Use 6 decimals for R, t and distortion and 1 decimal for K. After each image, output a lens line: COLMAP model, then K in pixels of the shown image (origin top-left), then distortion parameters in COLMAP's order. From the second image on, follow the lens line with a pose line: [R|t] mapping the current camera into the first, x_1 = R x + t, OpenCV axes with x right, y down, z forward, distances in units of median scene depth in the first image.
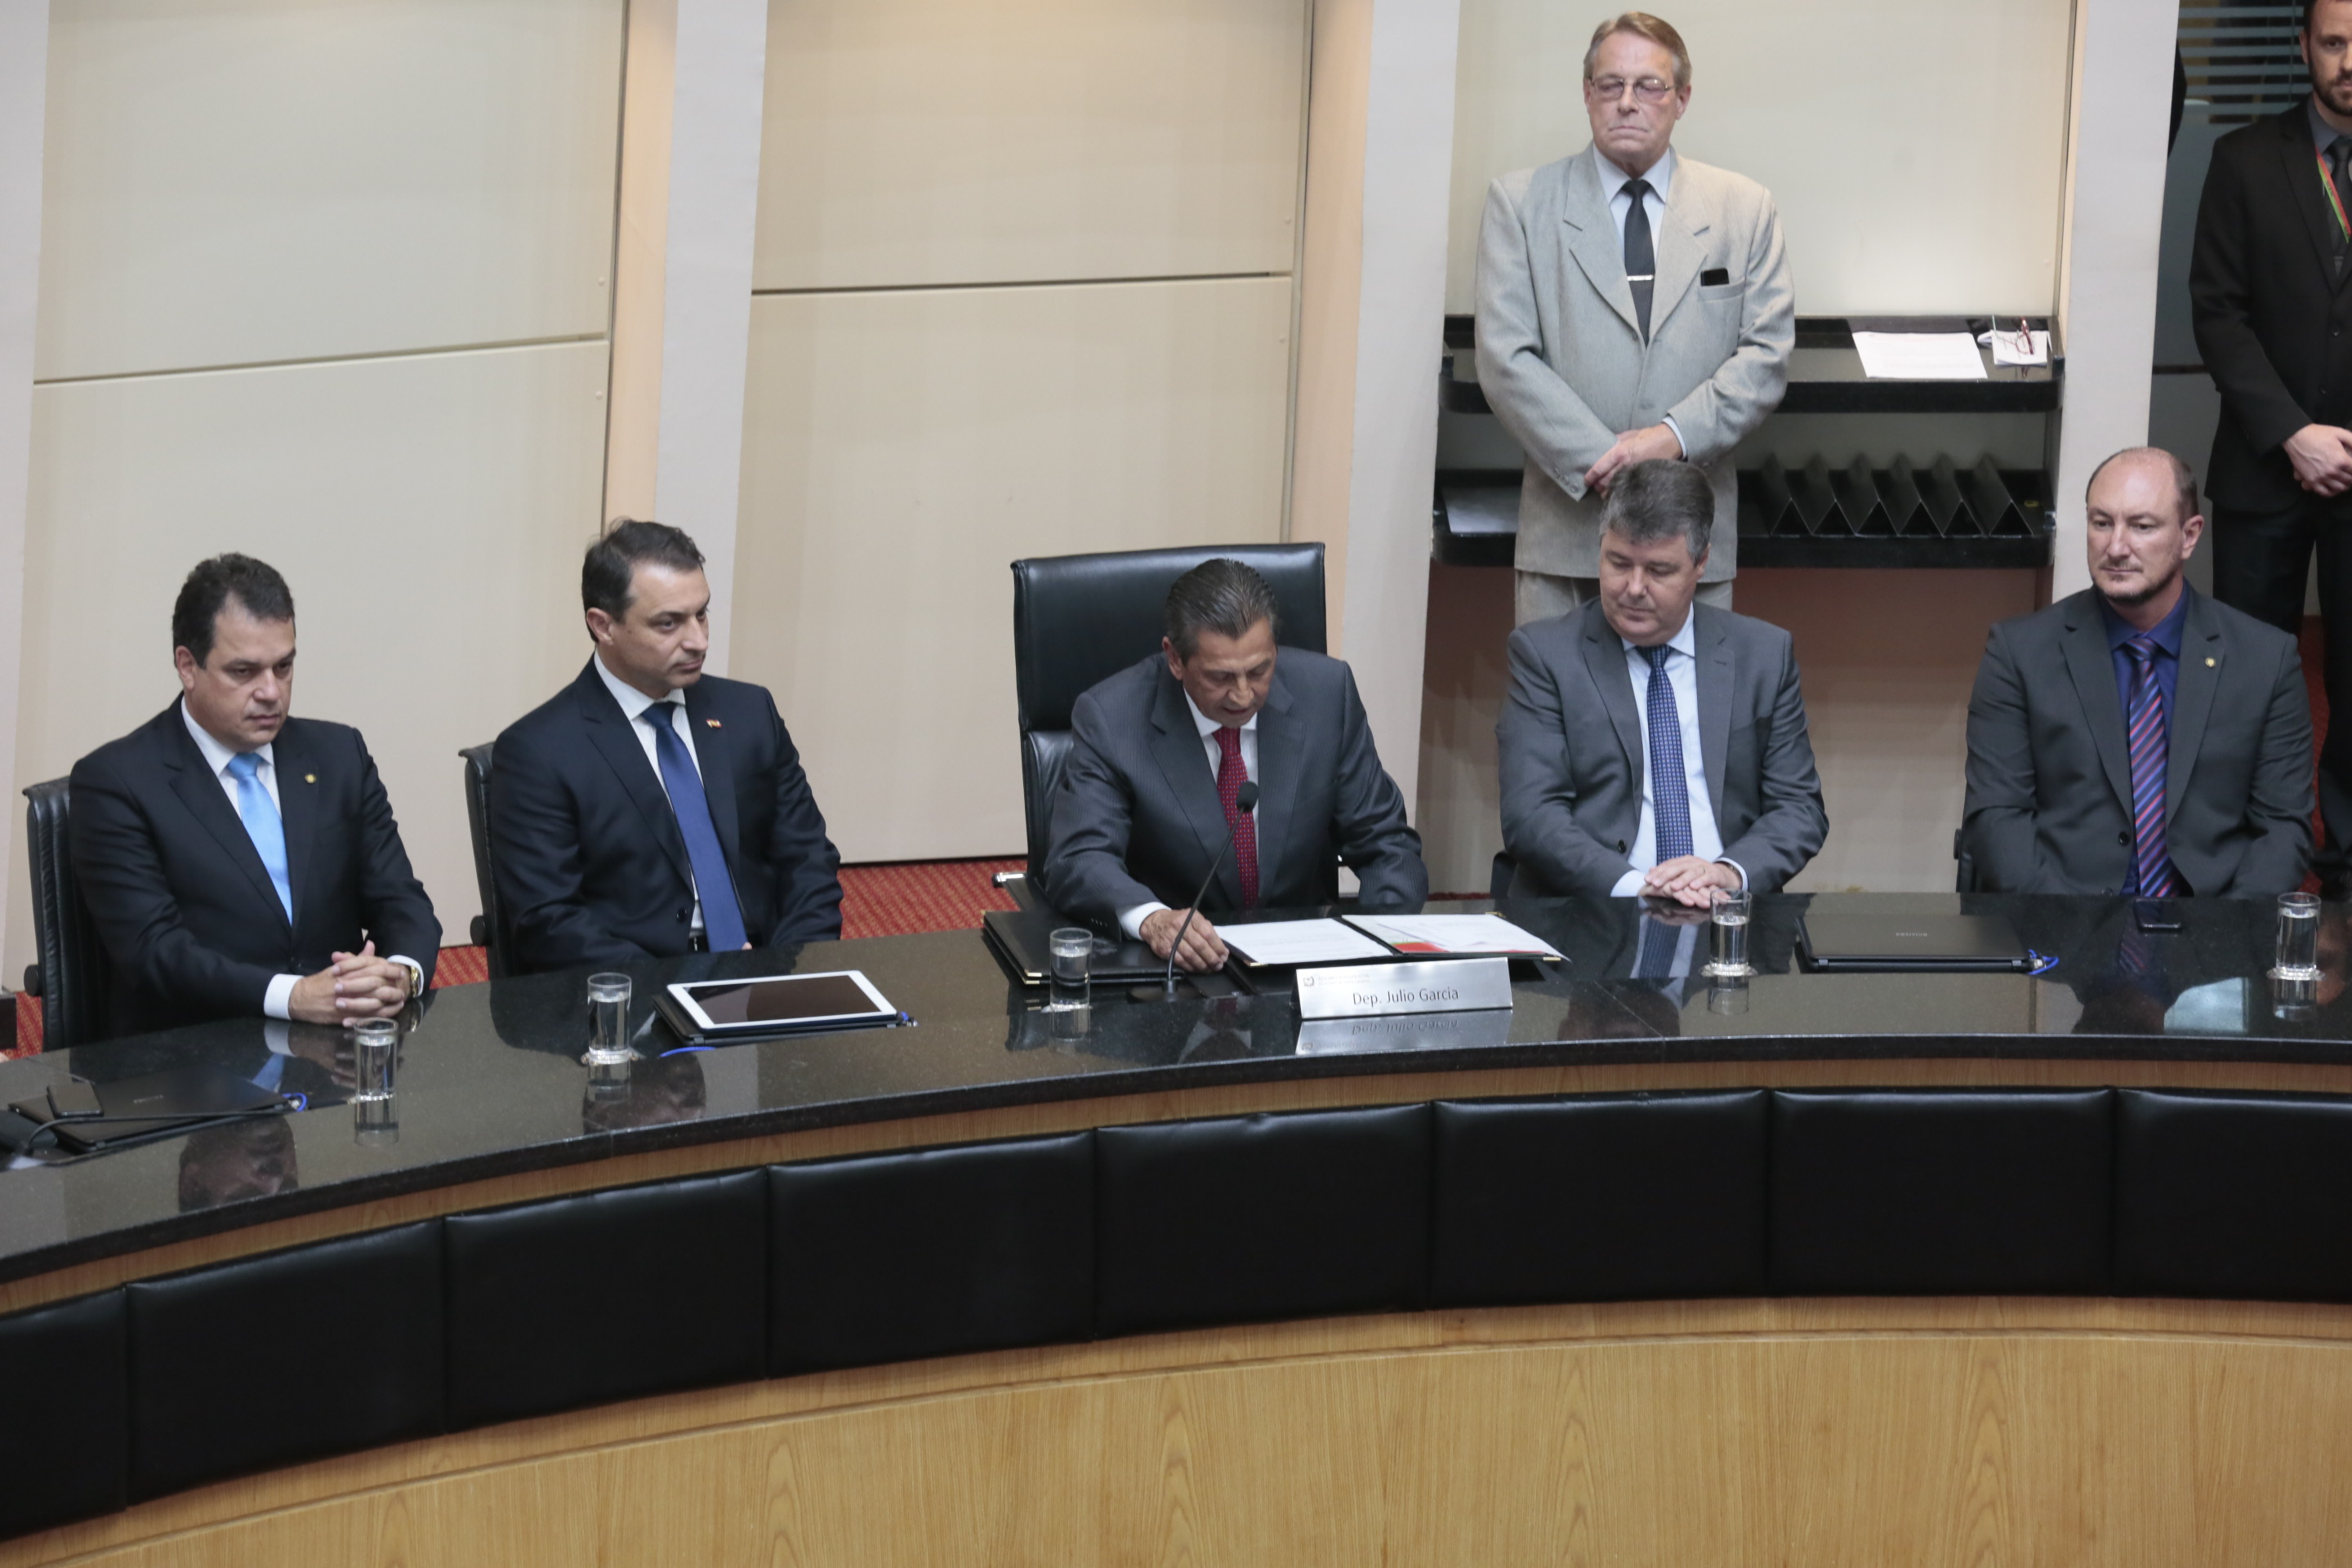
lens RADIAL K [[10015.0, 0, 1158.3], [0, 10015.0, 788.7], [0, 0, 1]] dist [0.684341, 0.000000]
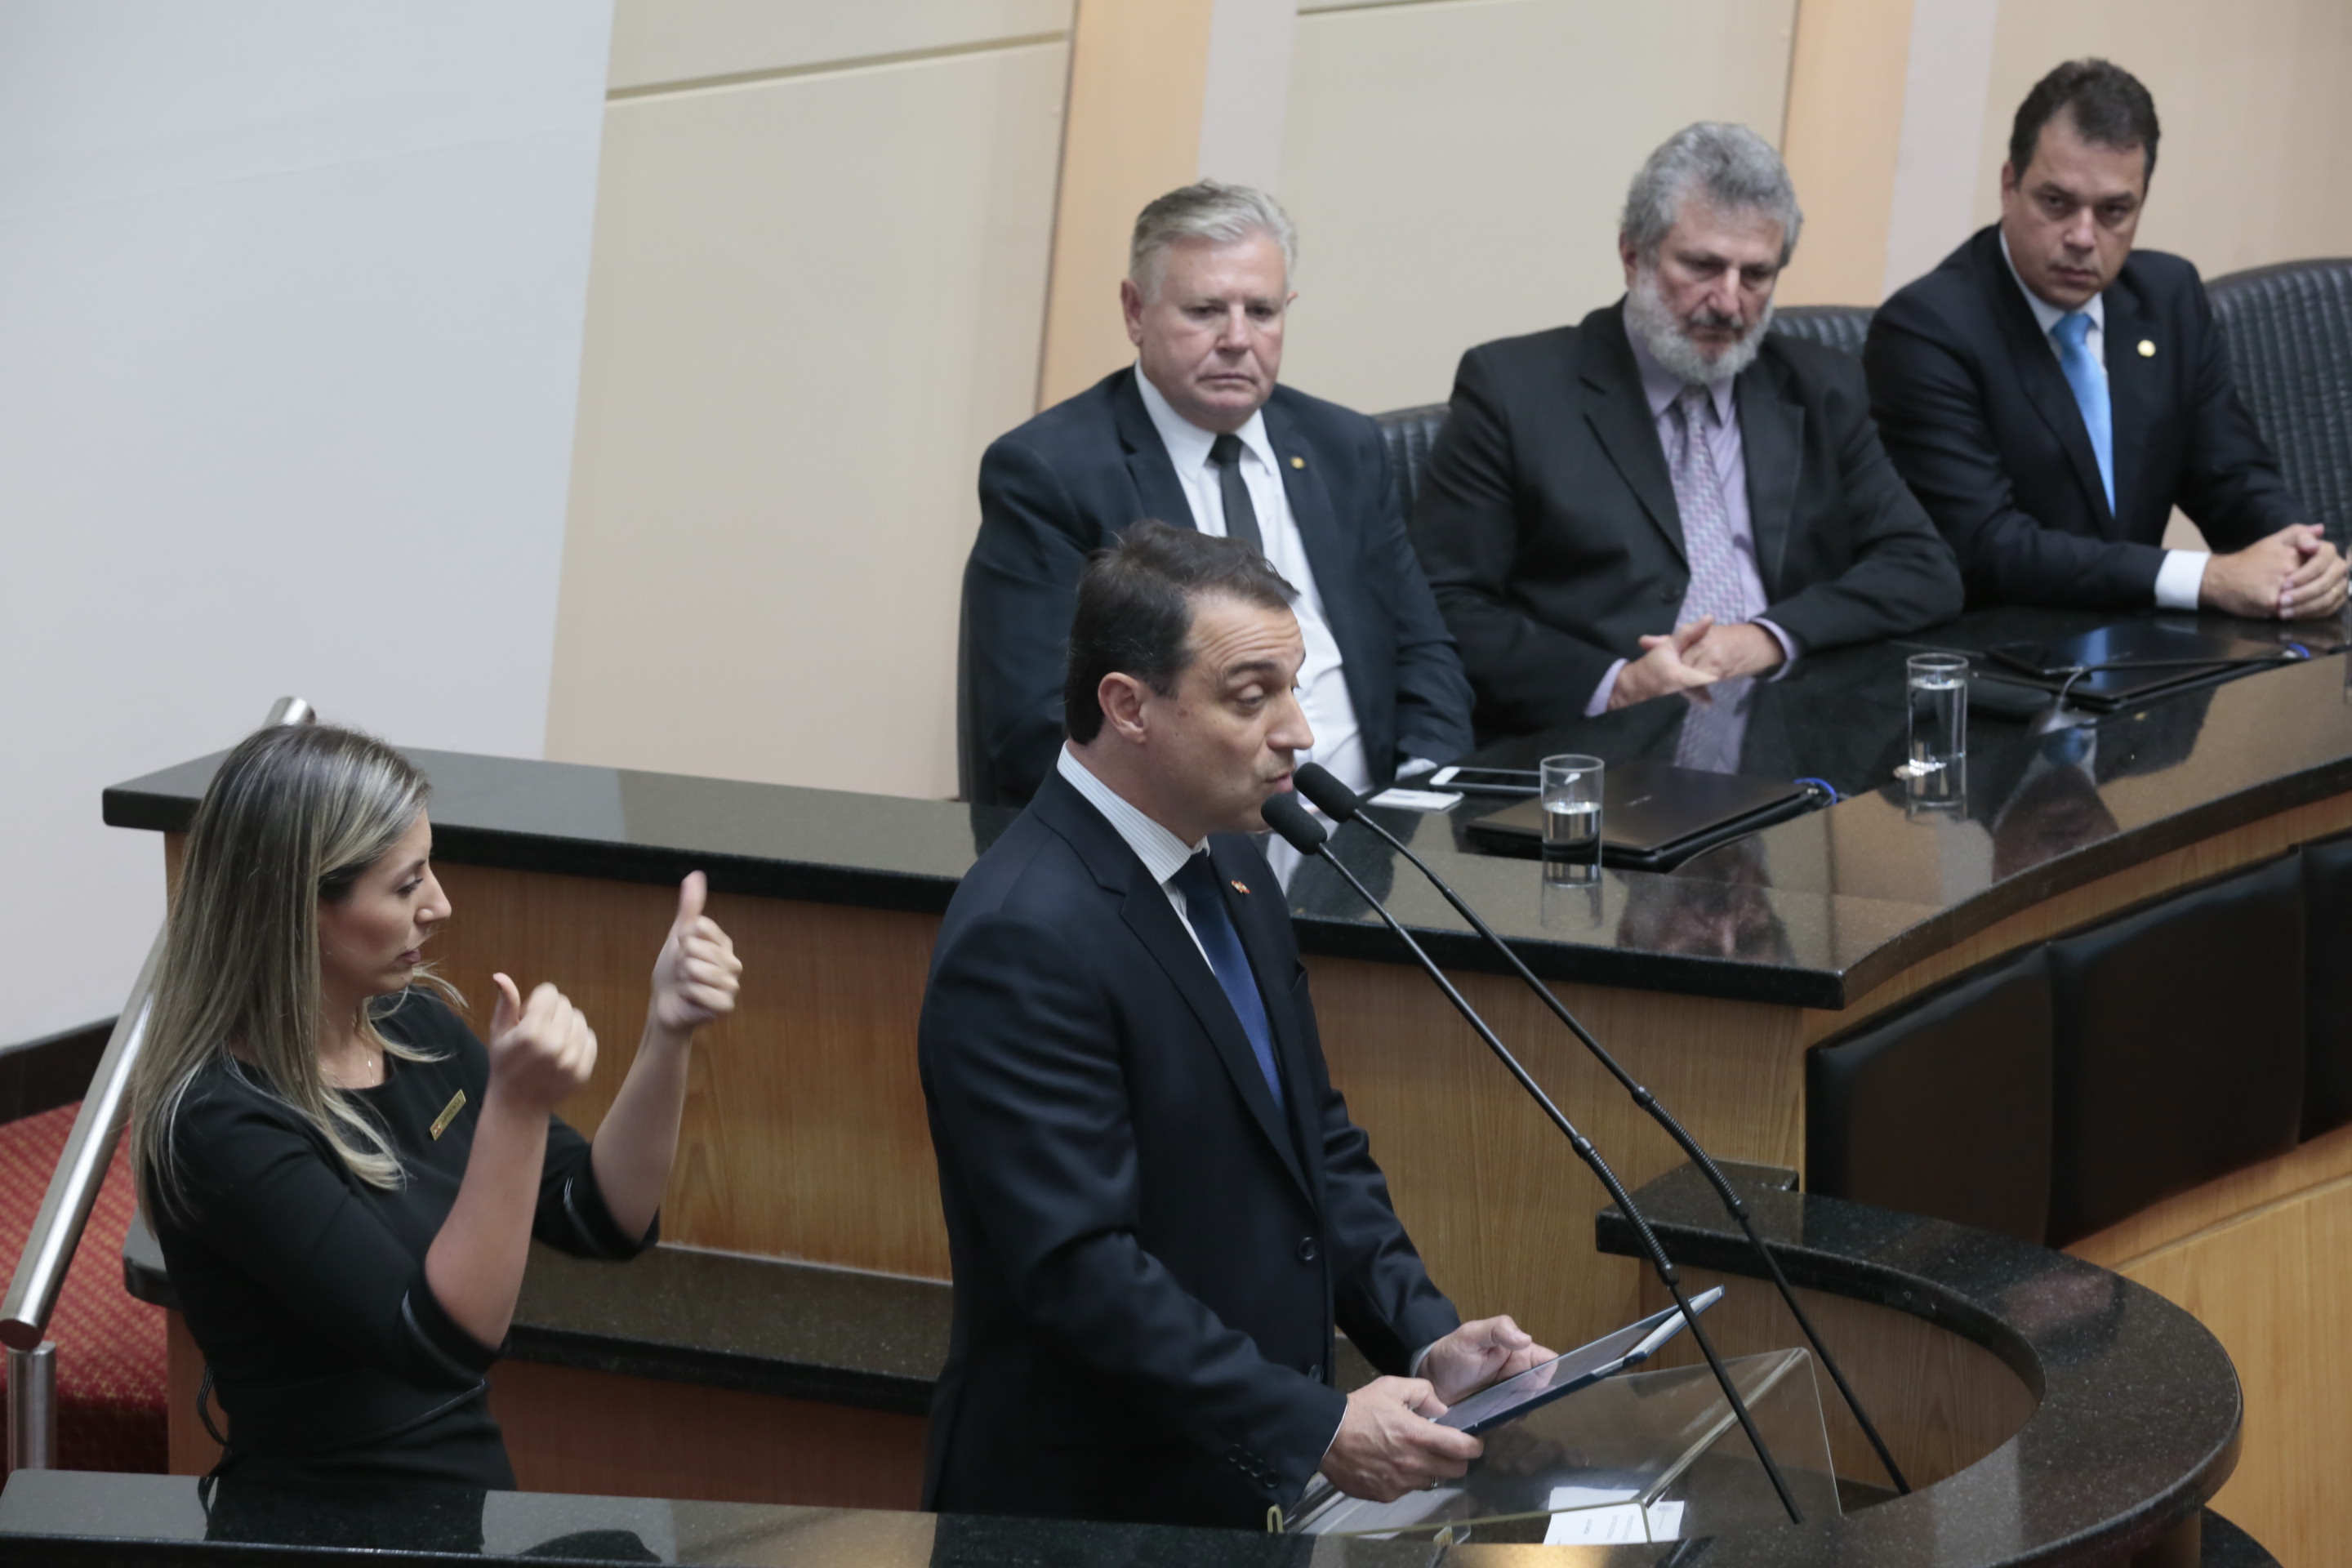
lens RADIAL K [[8076.0, 0, 1073.9], [0, 8076.0, 818.4], [0, 0, 1]] dist [0.198496, 0.000000]
pose [[0.983021, -0.060226, 0.173330, -0.276236], [0.068872, 0.996641, -0.044304, 0.062593], [-0.170080, 0.055489, 0.983867, 0.387040]]
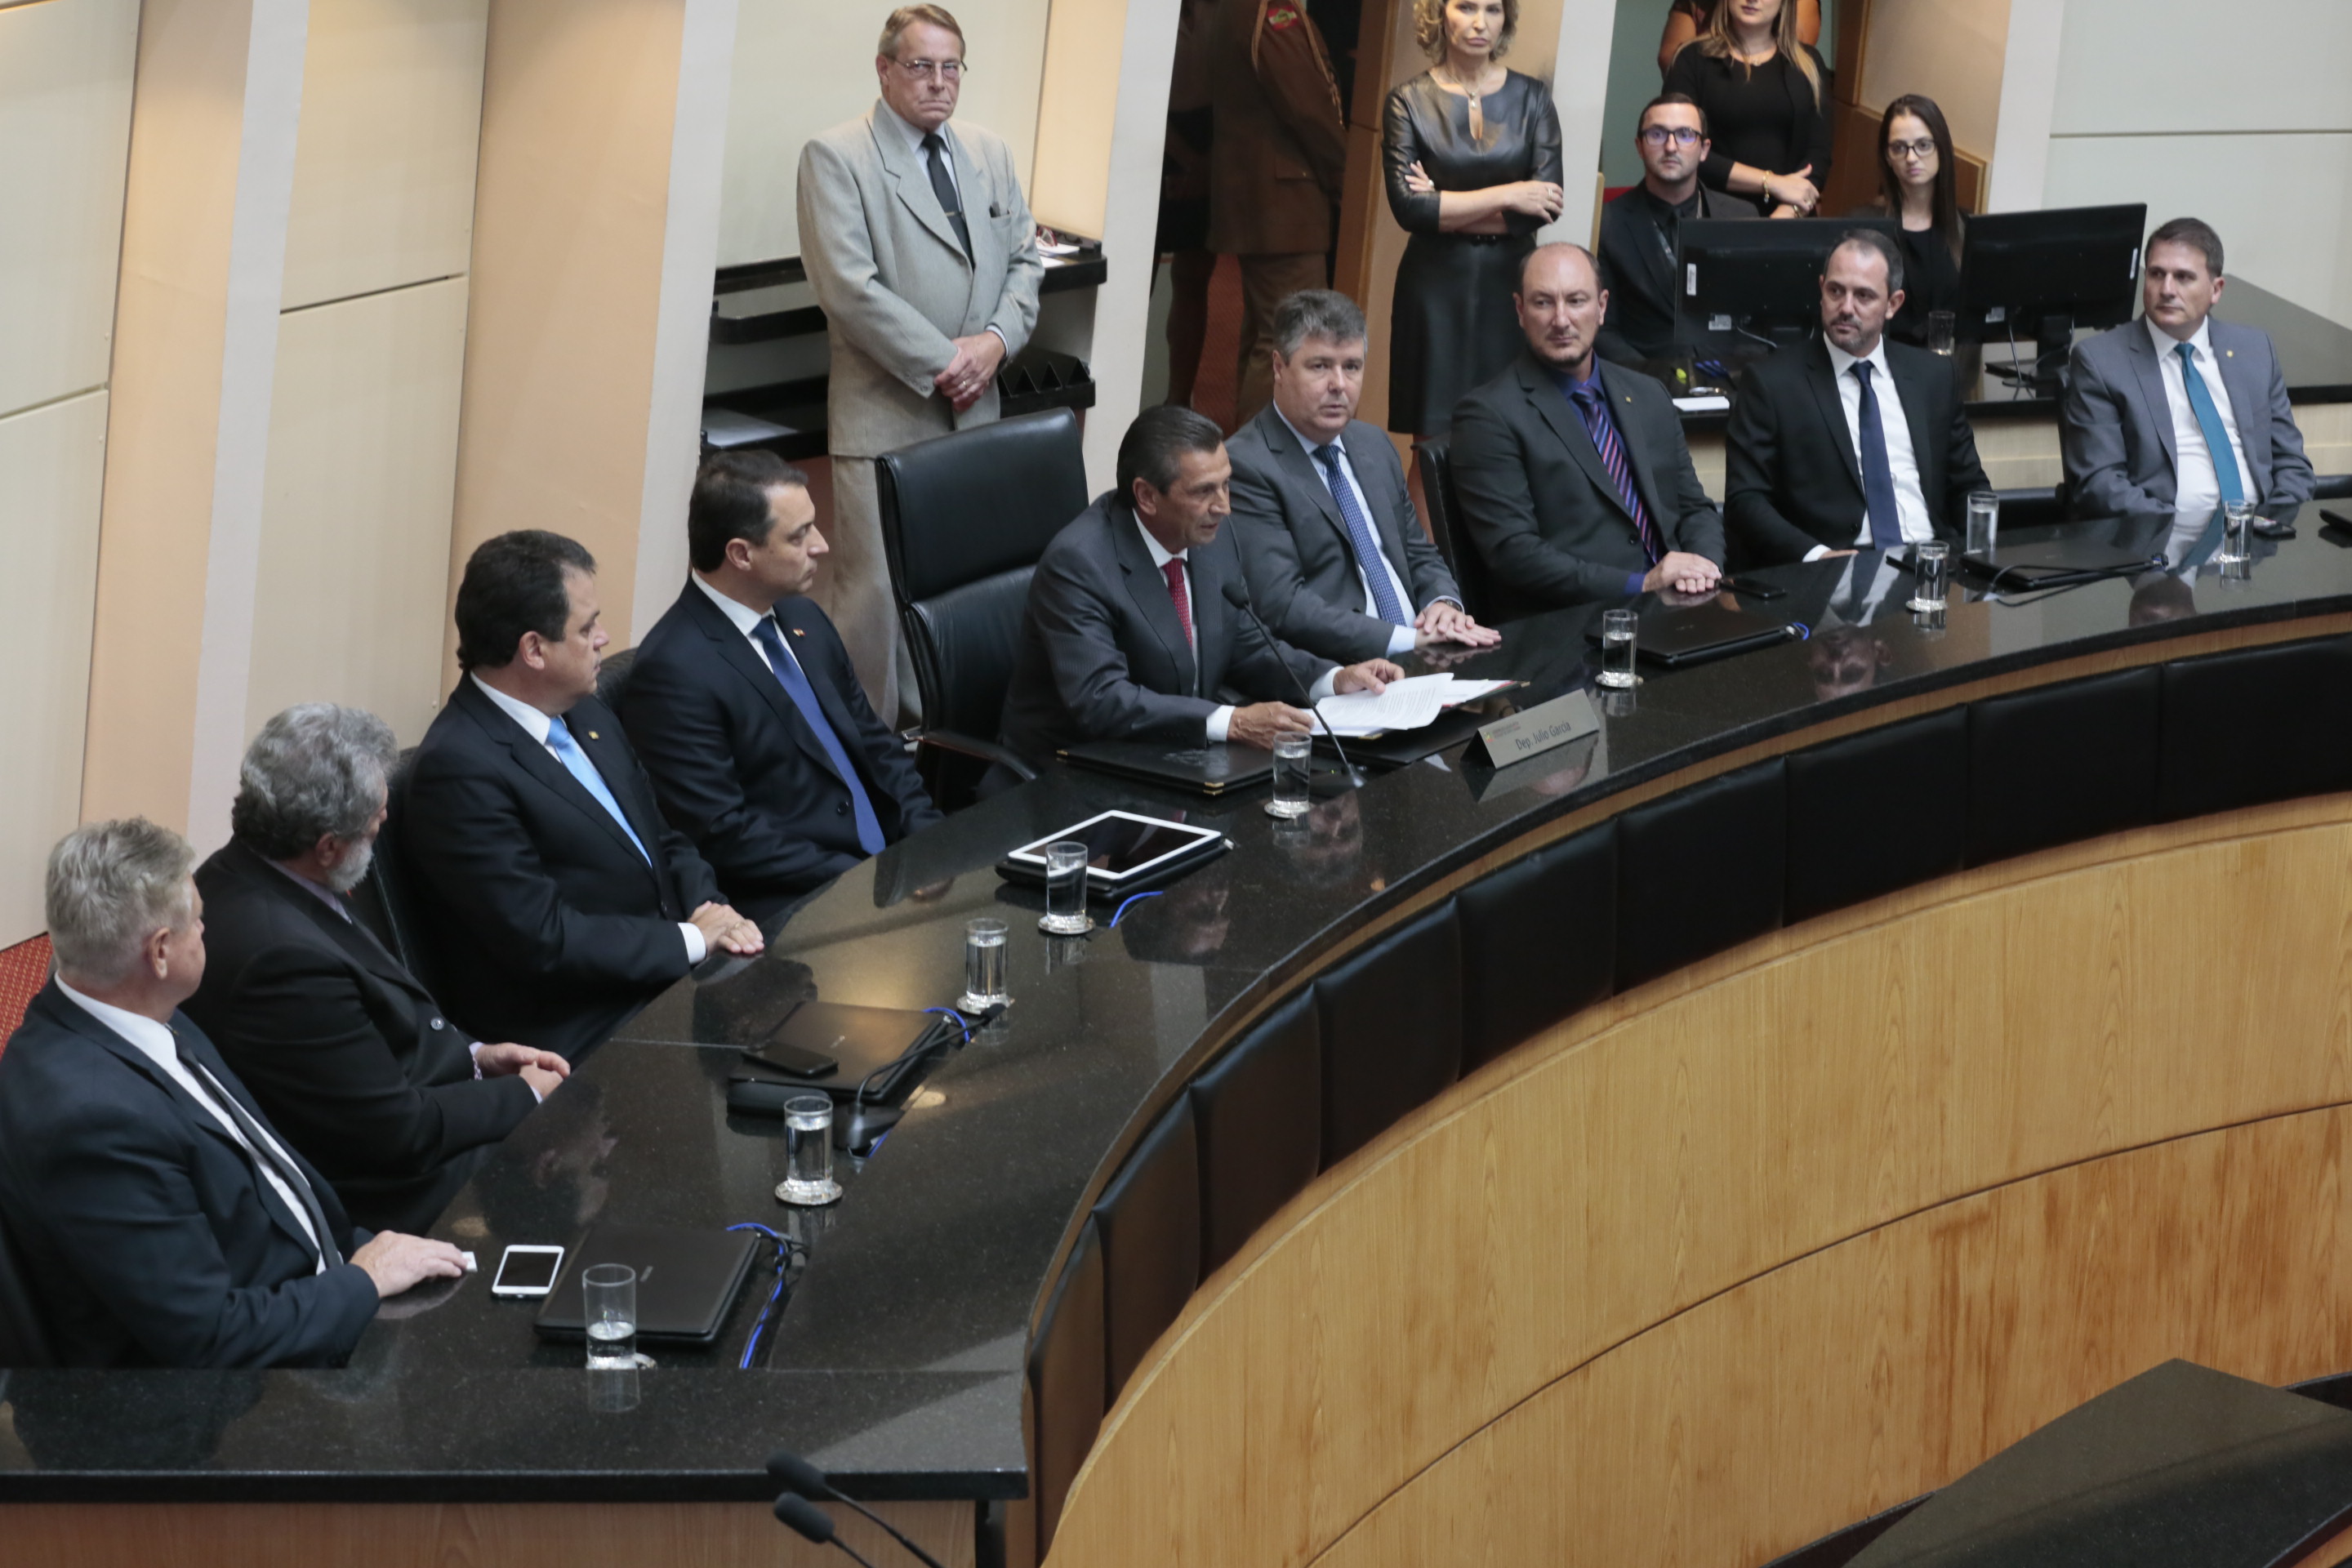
lens RADIAL K [[5019.6, 0, 1158.3], [0, 5019.6, 835.6], [0, 0, 1]] dist [-0.293788, 0.000000]
pose [[0.778000, -0.194187, 0.597501, -0.351184], [0.181062, 0.979985, 0.082735, -0.023143], [-0.601609, 0.043817, 0.797588, 0.564995]]
